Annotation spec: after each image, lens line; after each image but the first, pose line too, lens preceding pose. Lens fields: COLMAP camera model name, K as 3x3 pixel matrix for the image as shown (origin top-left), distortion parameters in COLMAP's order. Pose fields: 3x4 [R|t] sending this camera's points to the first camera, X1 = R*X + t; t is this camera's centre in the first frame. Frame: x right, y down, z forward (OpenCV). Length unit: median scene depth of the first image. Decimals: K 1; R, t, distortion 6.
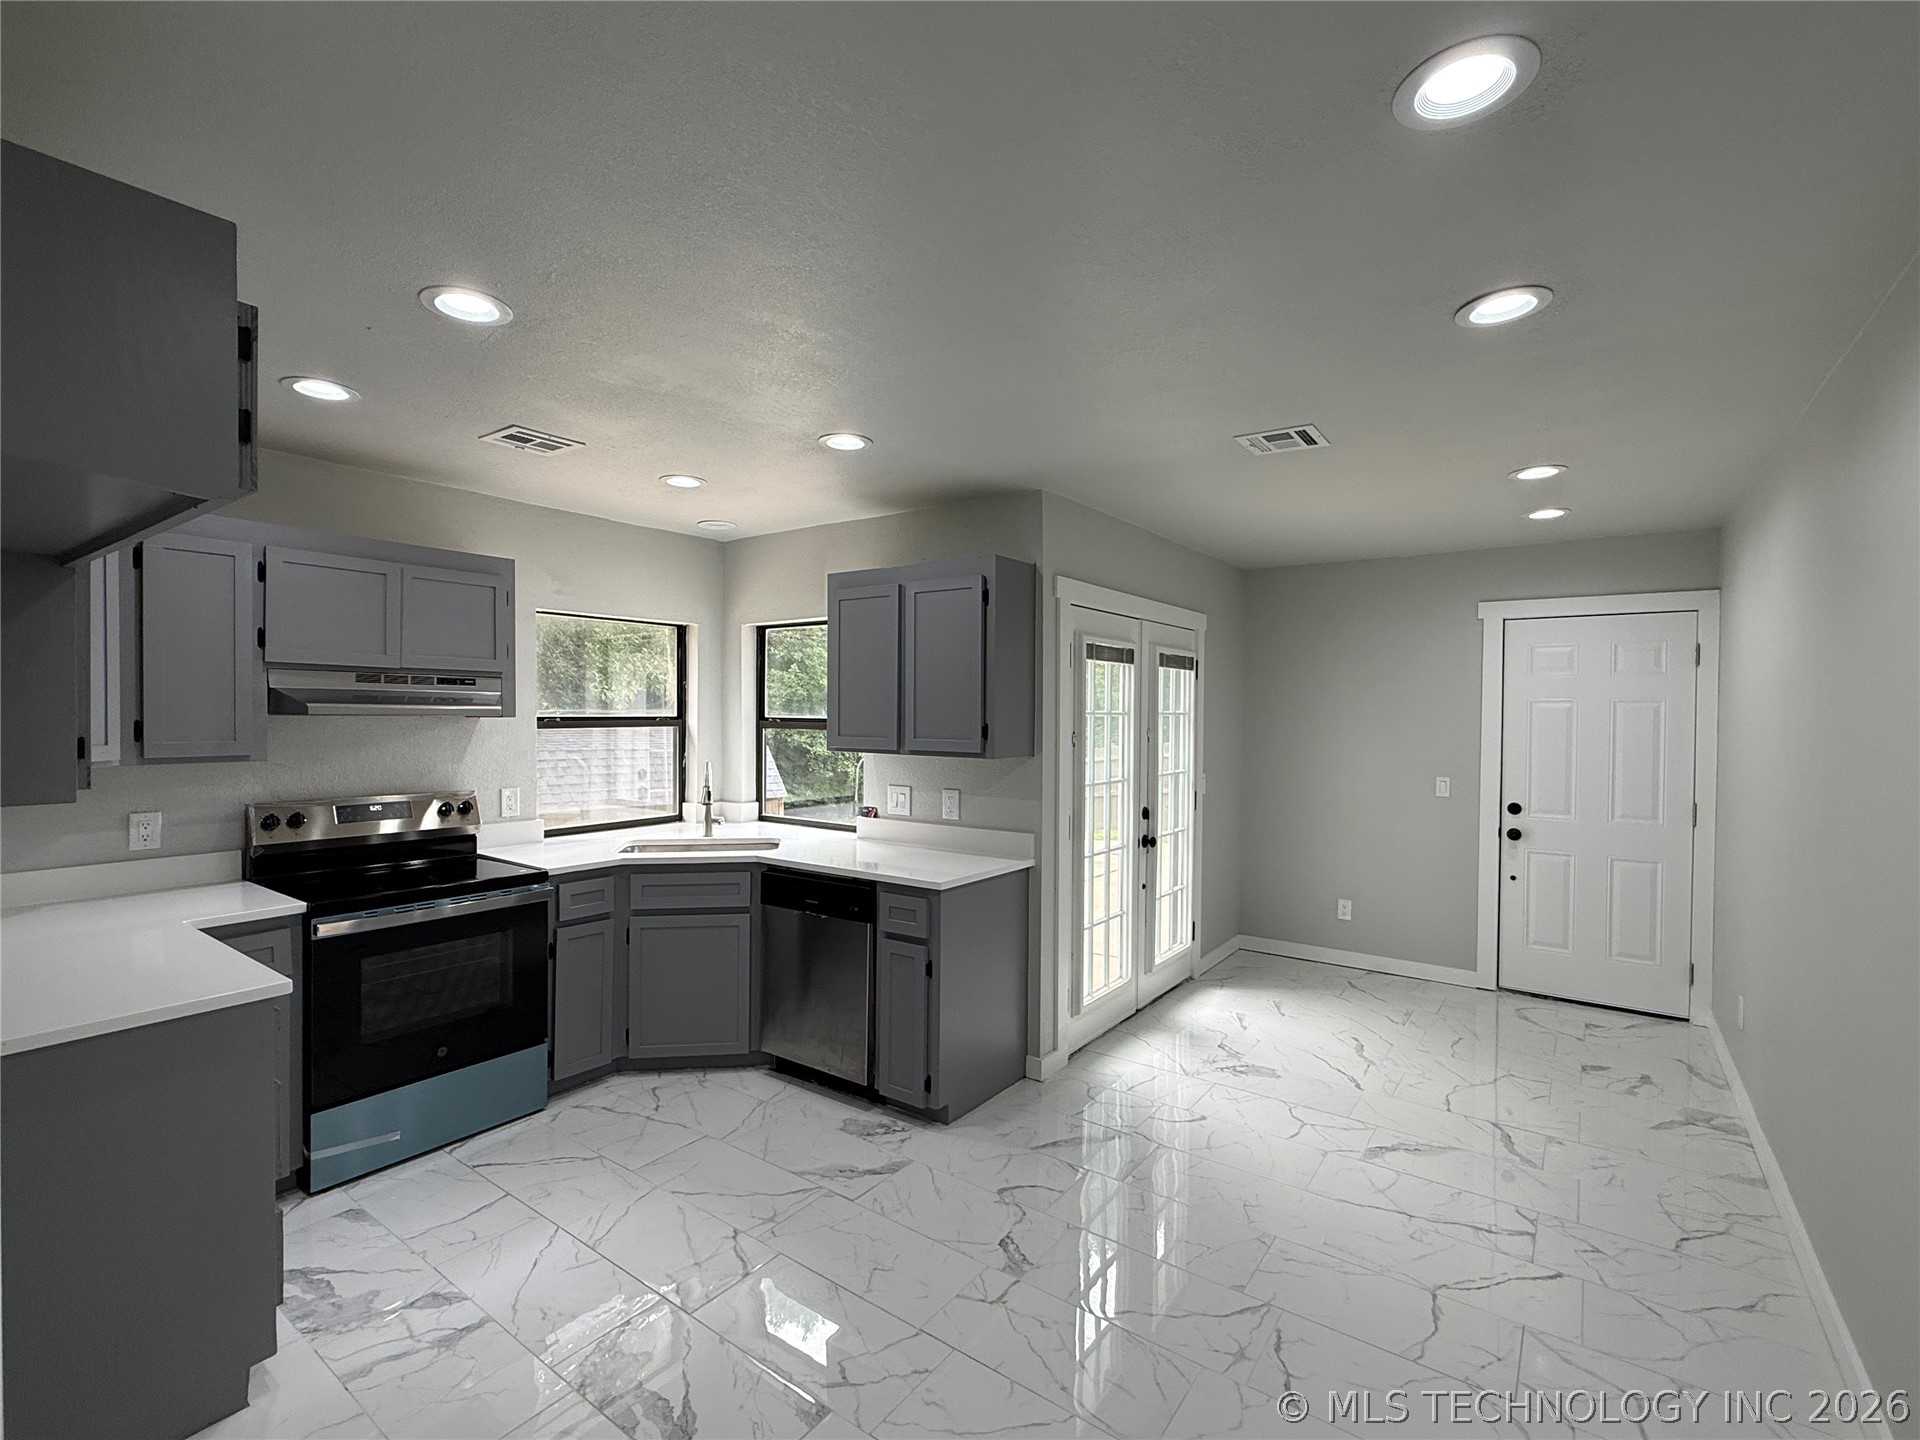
lens RADIAL K [[866.8, 0, 959.8], [0, 866.8, 726.6], [0, 0, 1]] dist [-0.001272, 0.000344]
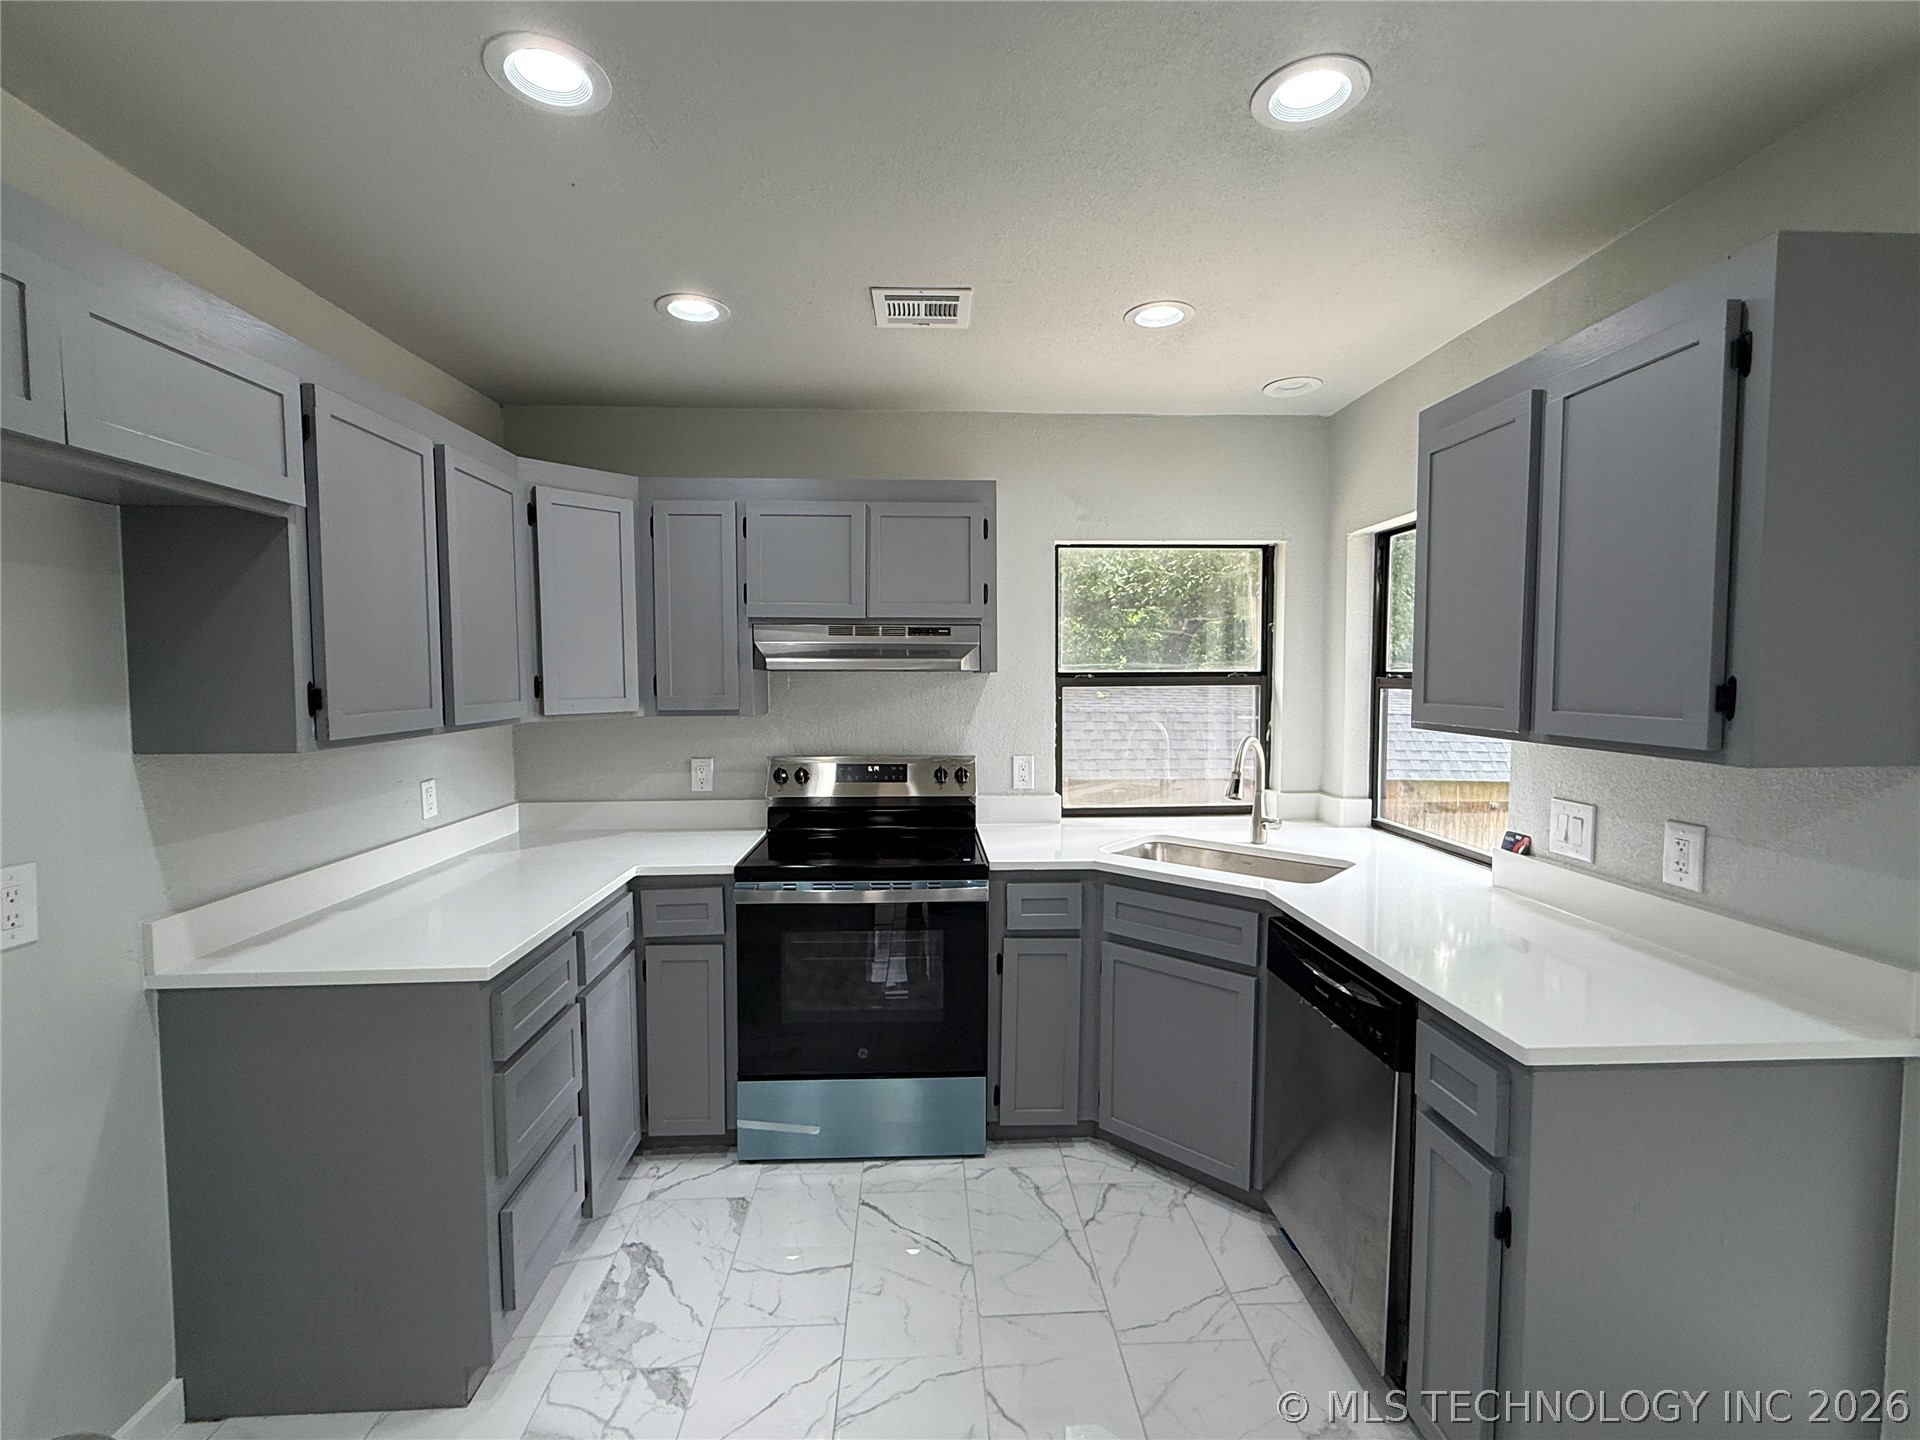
lens RADIAL K [[866.8, 0, 957.8], [0, 866.8, 722.8], [0, 0, 1]] dist [-0.001272, 0.000344]
pose [[0.628032, 0.037736, -0.777272, 0.116300], [-0.006407, 0.999040, 0.043326, 0.002085], [0.778161, -0.022230, 0.627671, 0.466918]]
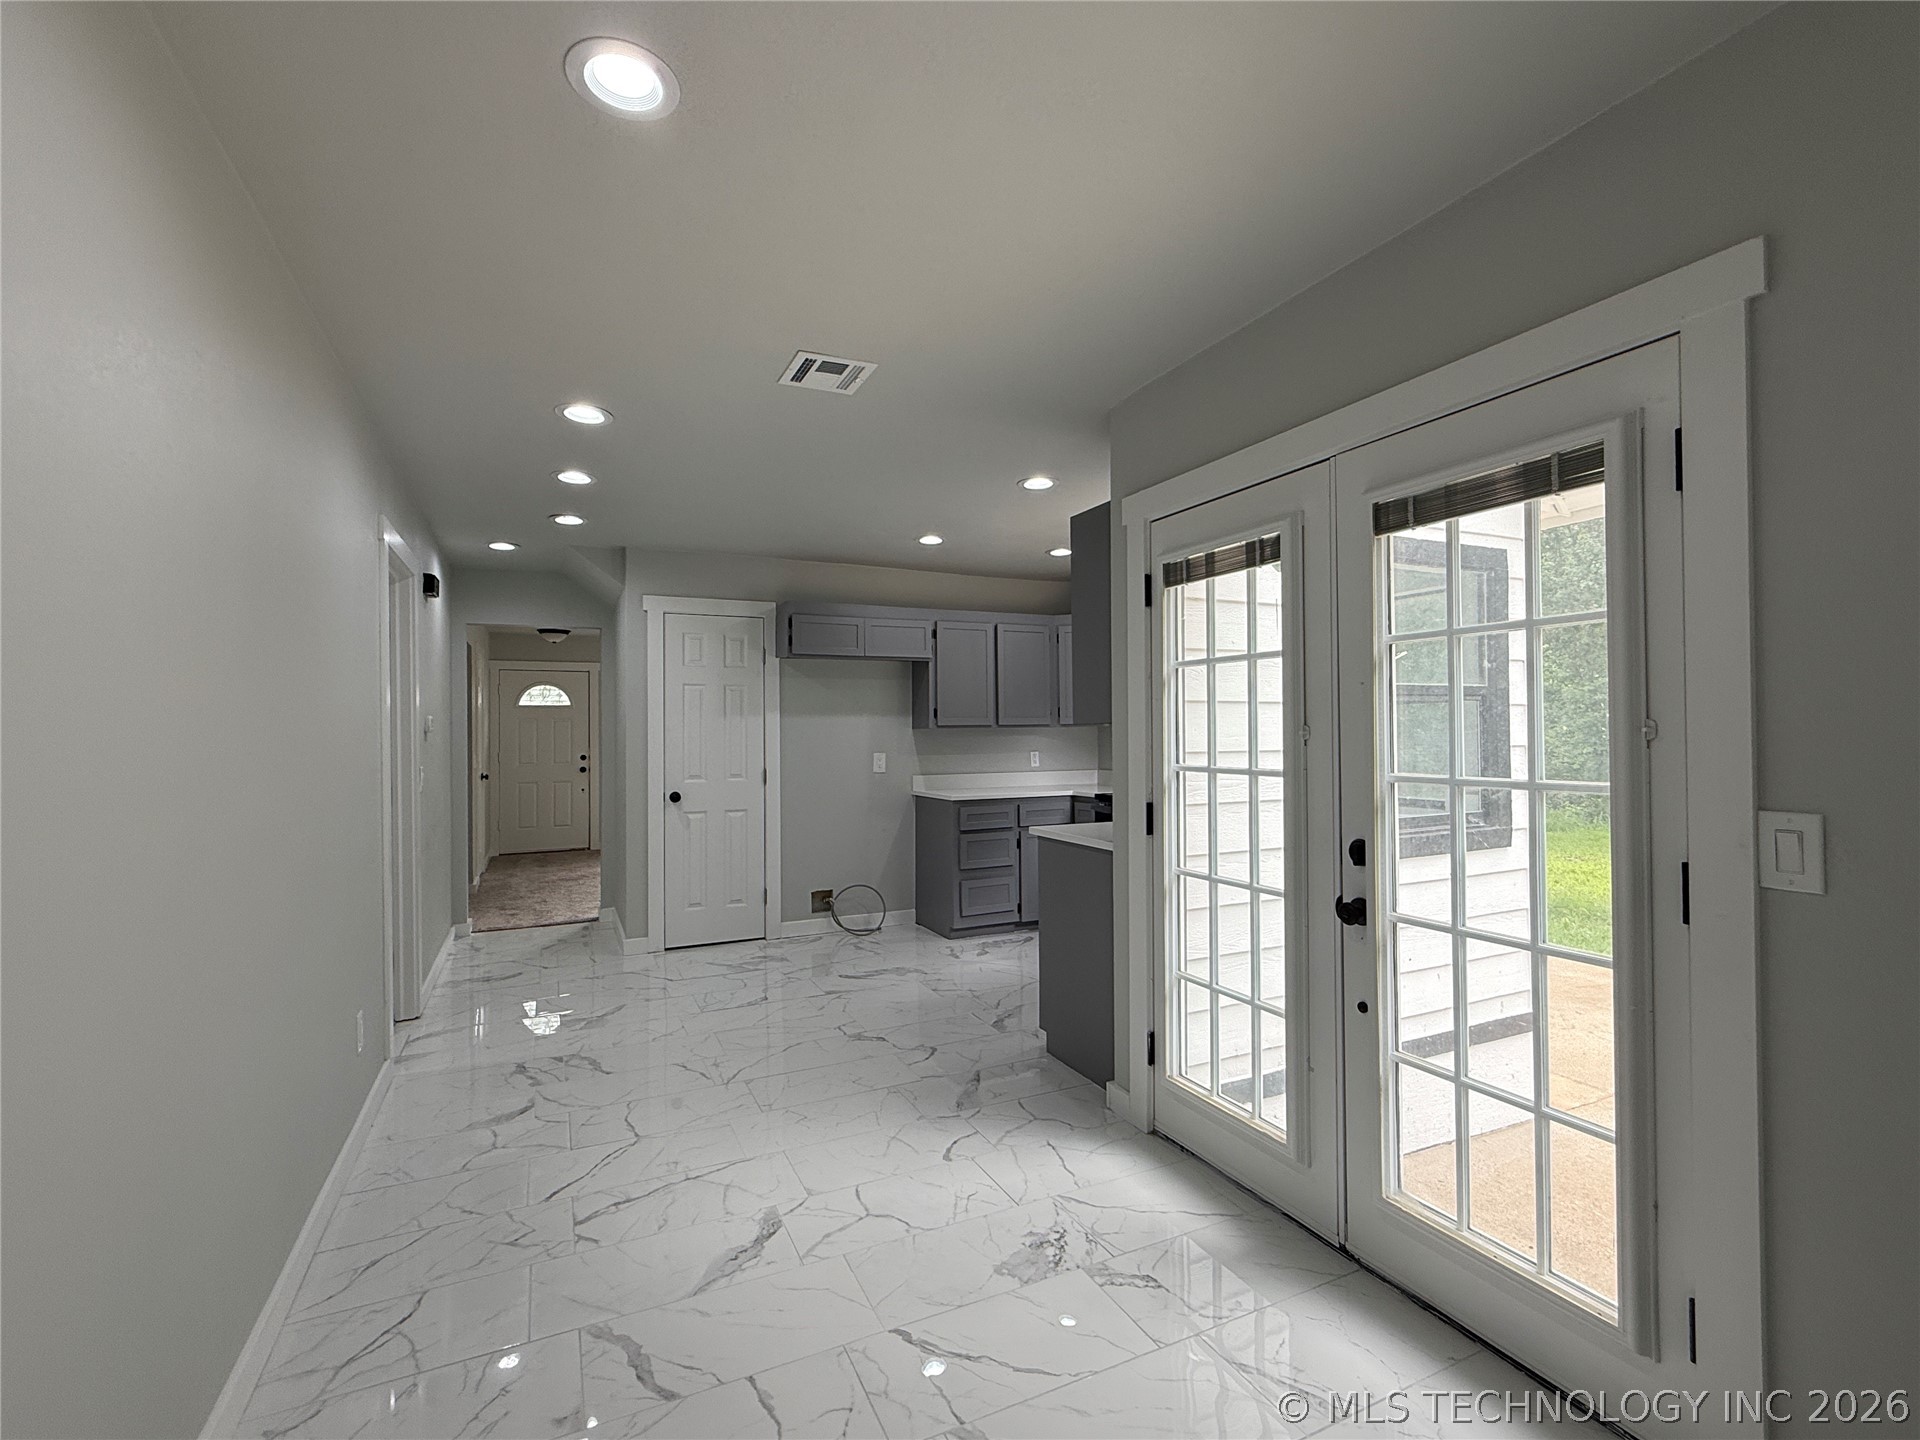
lens RADIAL K [[866.8, 0, 957.9], [0, 866.8, 719.8], [0, 0, 1]] dist [-0.001272, 0.000344]
pose [[-0.479392, -0.012268, -0.877515, 0.955954], [-0.005893, 0.999925, -0.010760, 0.043531], [0.877581, 0.000013, -0.479428, 1.339605]]
